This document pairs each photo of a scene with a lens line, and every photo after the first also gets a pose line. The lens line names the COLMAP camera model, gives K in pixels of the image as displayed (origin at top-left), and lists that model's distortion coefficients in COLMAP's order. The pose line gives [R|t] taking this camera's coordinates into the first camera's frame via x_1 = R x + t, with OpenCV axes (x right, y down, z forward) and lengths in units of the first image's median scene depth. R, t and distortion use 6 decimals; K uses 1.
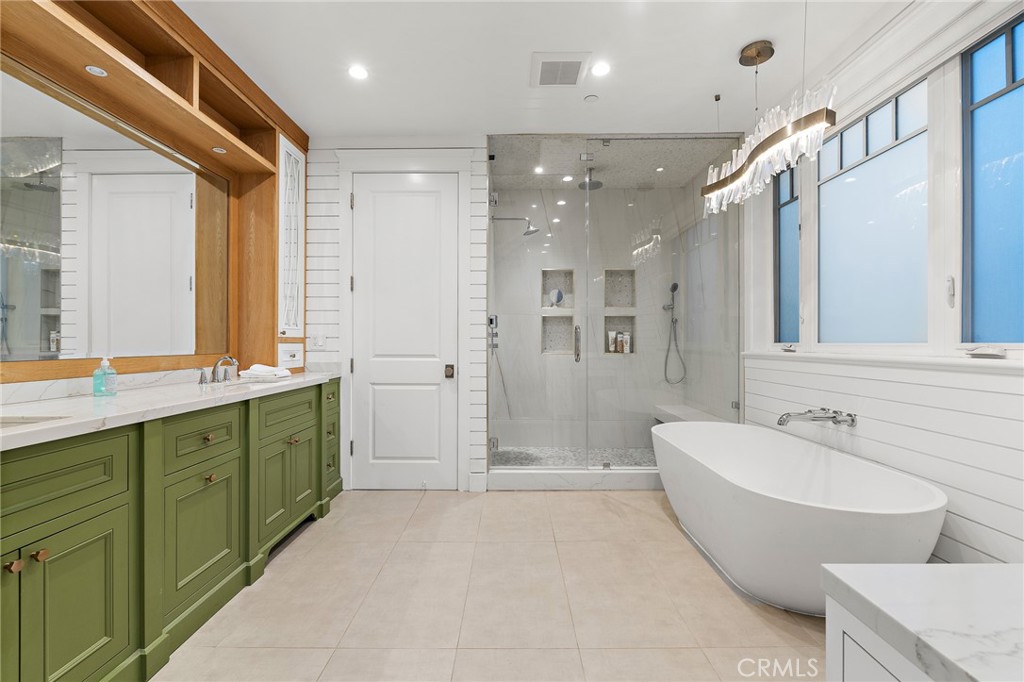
lens RADIAL K [[446.0, 0, 503.5], [0, 446.0, 343.6], [0, 0, 1]] dist [0.001917, 0.000249]
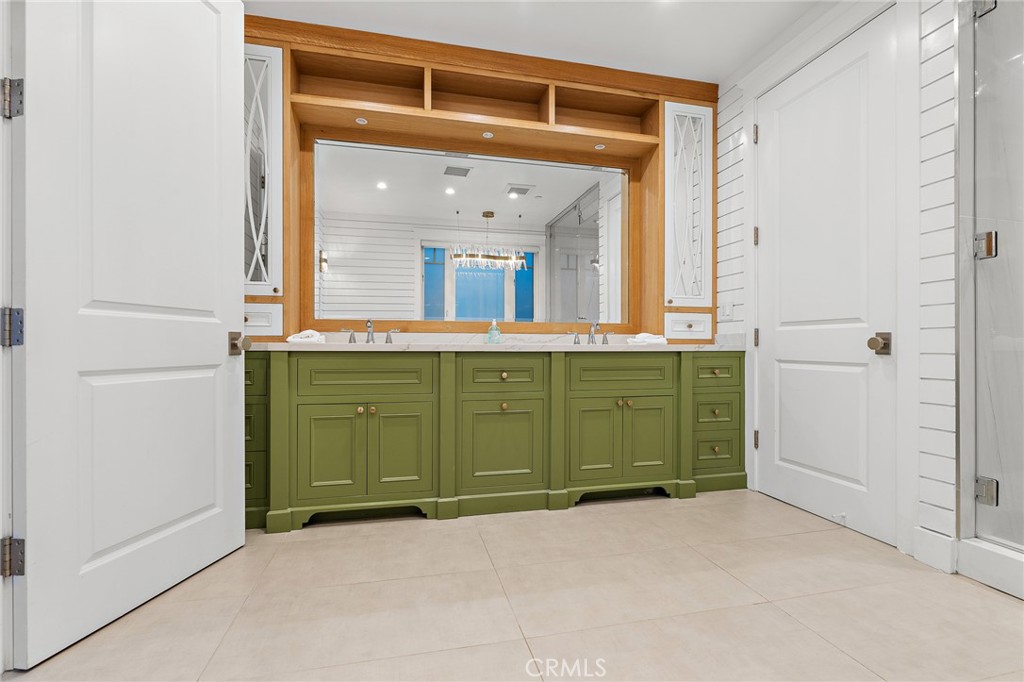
lens RADIAL K [[446.0, 0, 503.5], [0, 446.0, 343.6], [0, 0, 1]] dist [0.001917, 0.000249]
pose [[0.259228, -0.001893, -0.965814, 0.351525], [-0.003504, 0.999990, -0.002901, 0.070714], [0.965810, 0.004137, 0.259219, 0.380830]]
